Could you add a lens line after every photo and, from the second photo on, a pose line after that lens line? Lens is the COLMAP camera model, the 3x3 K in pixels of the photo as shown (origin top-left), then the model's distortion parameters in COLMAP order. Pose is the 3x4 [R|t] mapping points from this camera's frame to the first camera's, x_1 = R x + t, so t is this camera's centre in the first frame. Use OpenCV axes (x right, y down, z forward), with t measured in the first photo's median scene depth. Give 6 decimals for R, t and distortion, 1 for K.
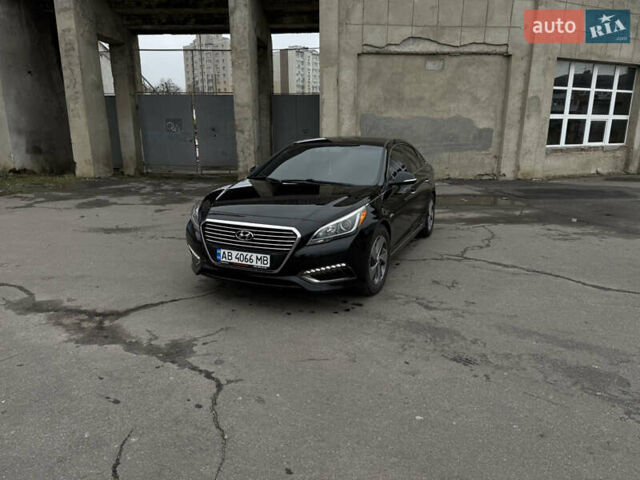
lens RADIAL K [[446.1, 0, 317.6], [0, 446.1, 242.6], [0, 0, 1]] dist [0.051543, -0.055237]
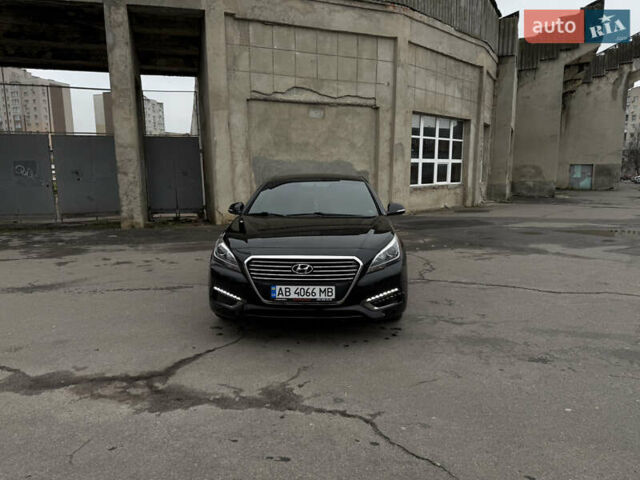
lens RADIAL K [[446.1, 0, 318.5], [0, 446.1, 242.1], [0, 0, 1]] dist [0.051543, -0.055237]
pose [[0.937668, -0.059894, 0.342332, -0.318646], [0.093112, 0.992321, -0.081424, 0.005707], [-0.334827, 0.108224, 0.936044, 0.055310]]
